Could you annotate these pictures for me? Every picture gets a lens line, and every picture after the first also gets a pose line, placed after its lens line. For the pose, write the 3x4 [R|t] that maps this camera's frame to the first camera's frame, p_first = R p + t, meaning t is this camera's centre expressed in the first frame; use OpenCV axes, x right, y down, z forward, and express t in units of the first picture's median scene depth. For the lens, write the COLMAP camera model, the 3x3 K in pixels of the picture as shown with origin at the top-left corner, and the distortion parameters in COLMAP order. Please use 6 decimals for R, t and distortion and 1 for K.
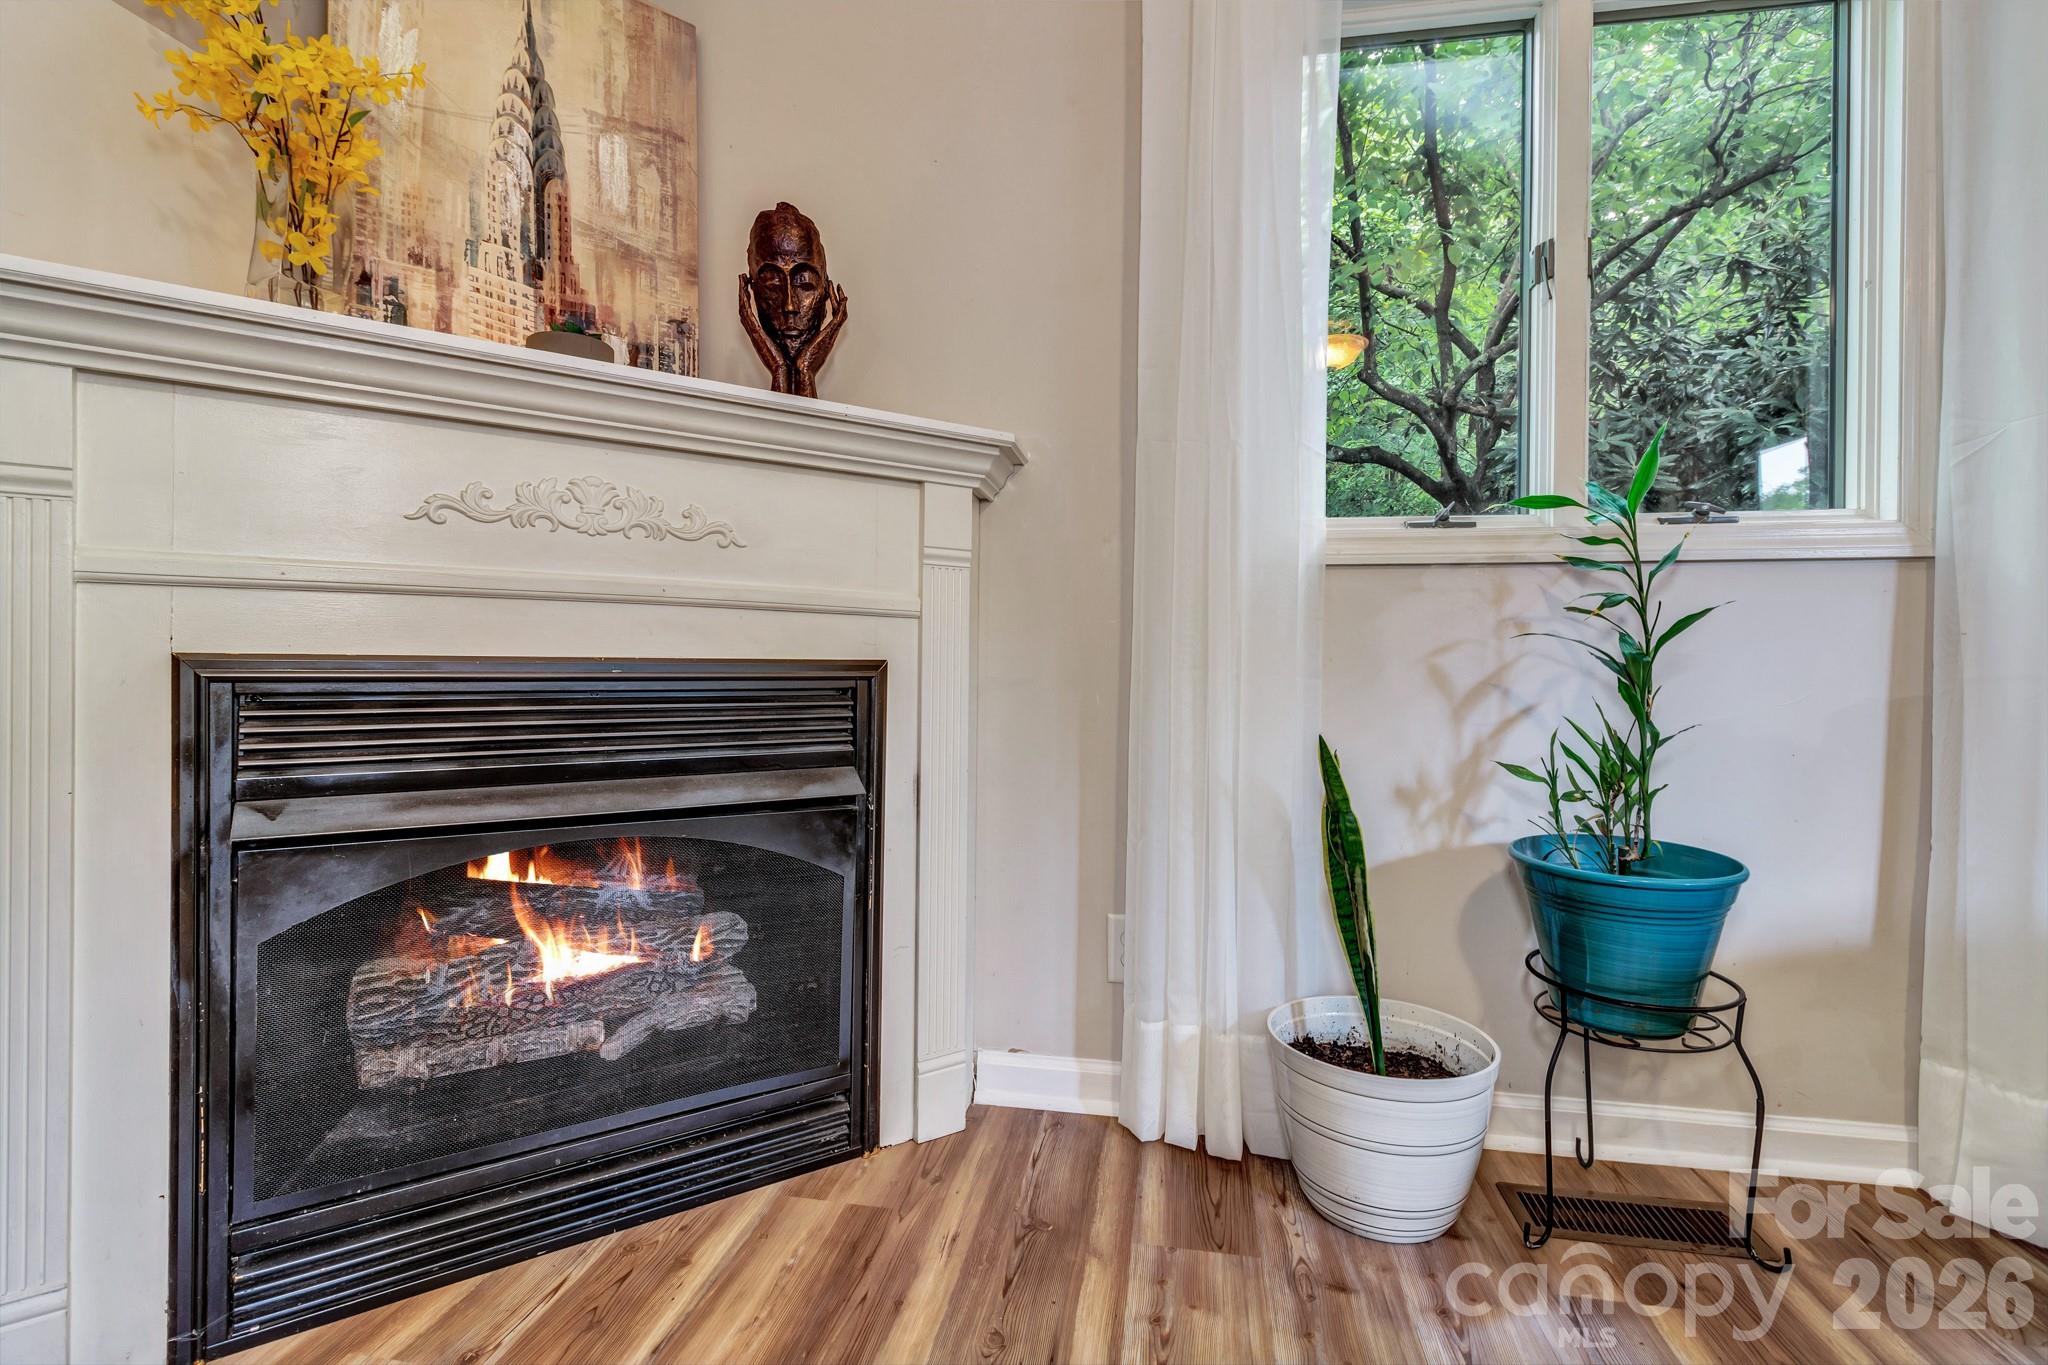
lens RADIAL K [[946.8, 0, 1025.3], [0, 946.8, 679.6], [0, 0, 1]] dist [0.003580, -0.000633]
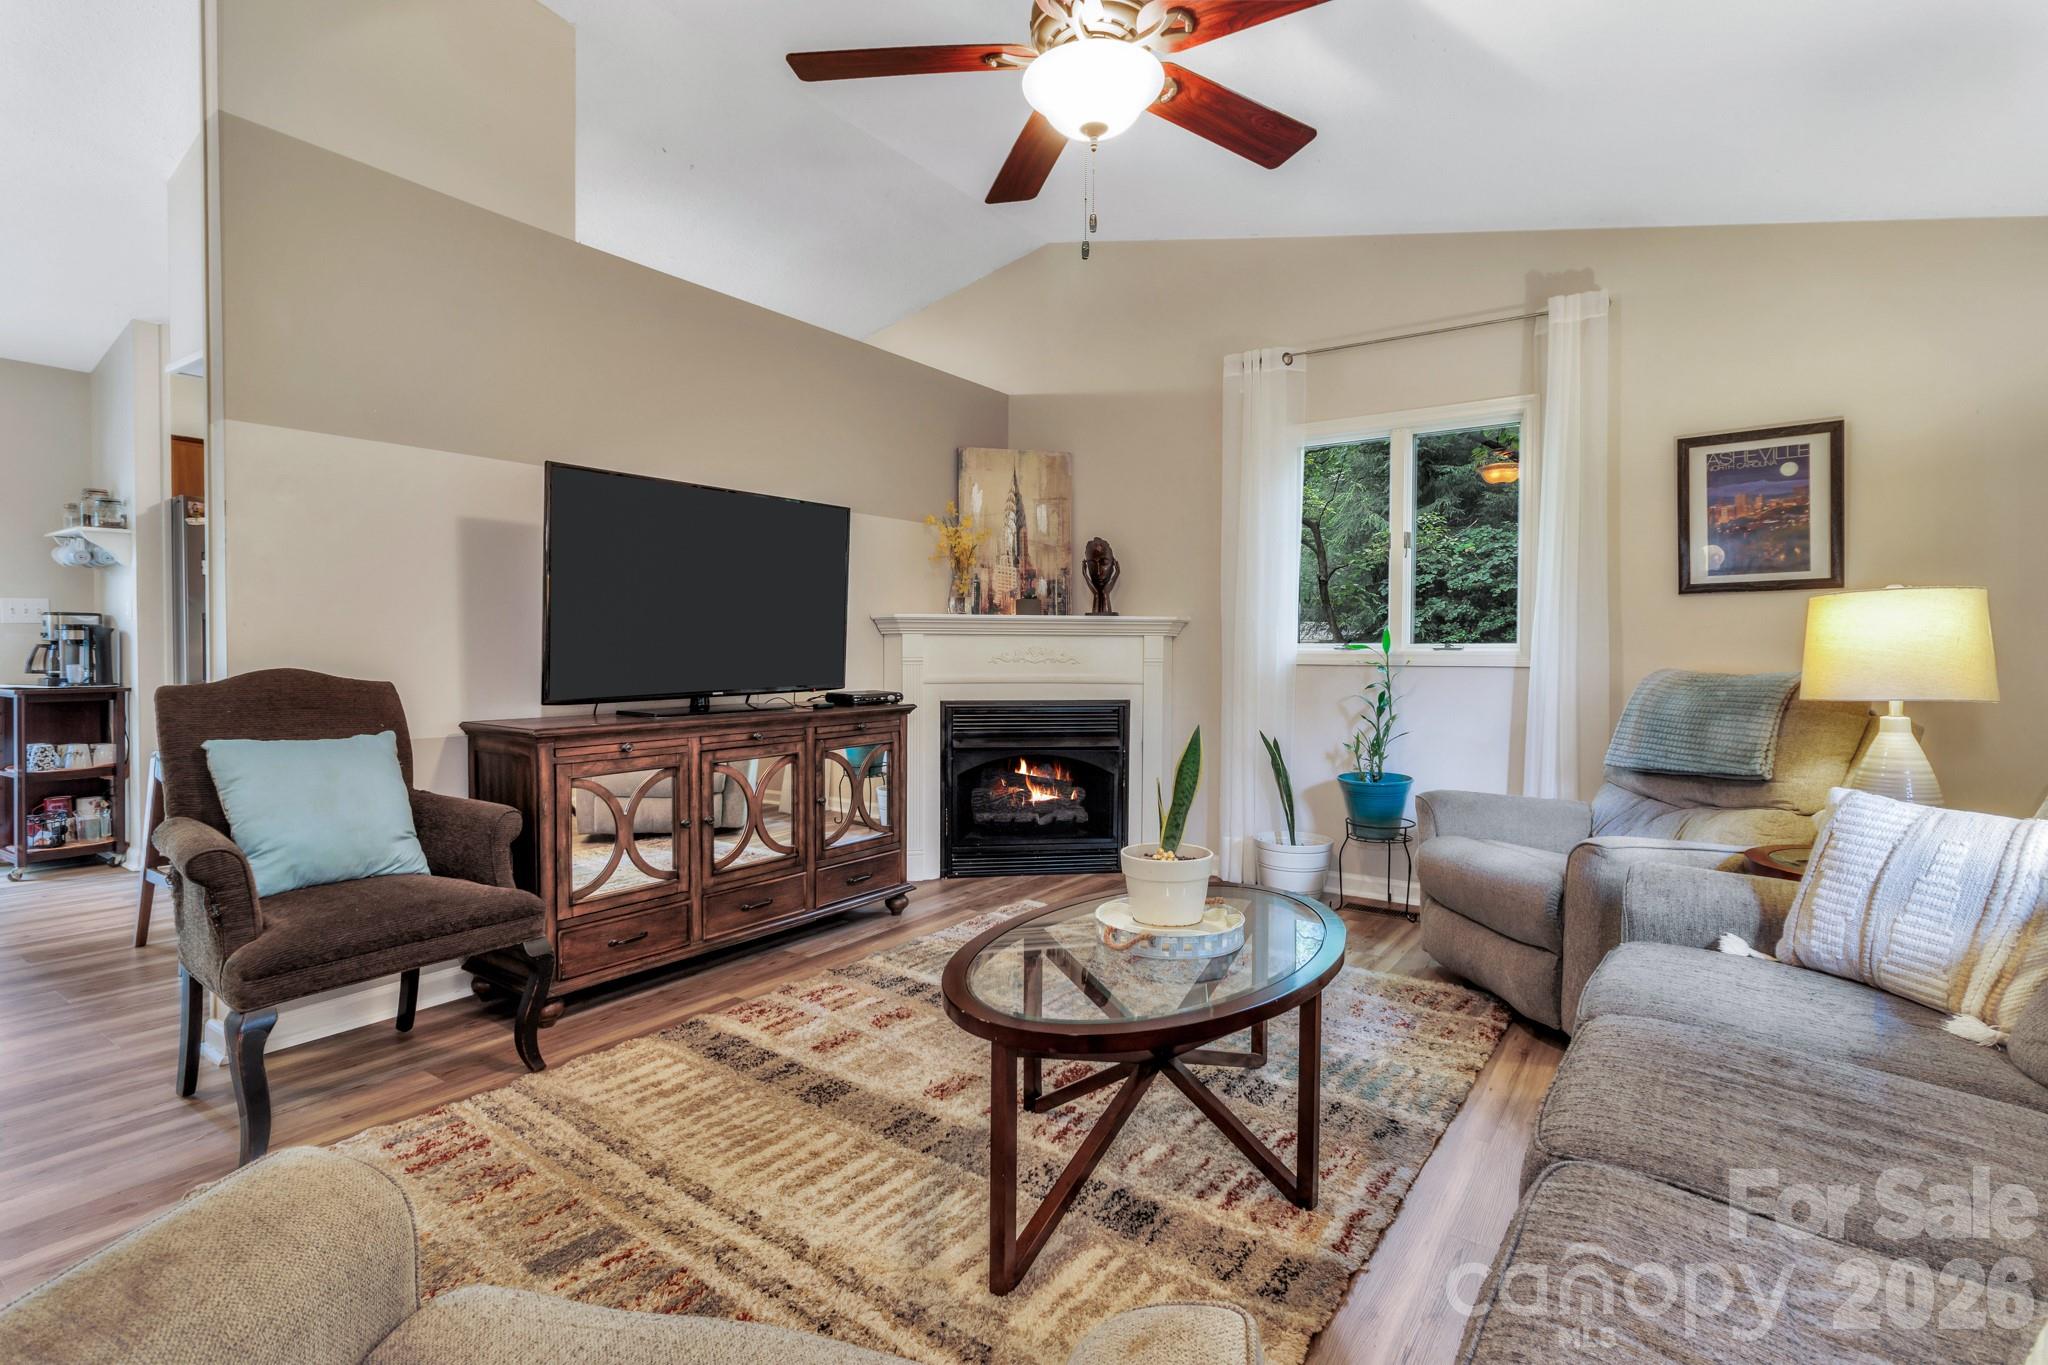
lens RADIAL K [[982.6, 0, 1039.8], [0, 982.6, 668.3], [0, 0, 1]] dist [-0.006268, 0.000265]
pose [[0.917638, 0.008738, -0.397321, 0.746752], [-0.002796, 0.999875, 0.015532, -0.152623], [0.397407, -0.013142, 0.917548, -1.739381]]
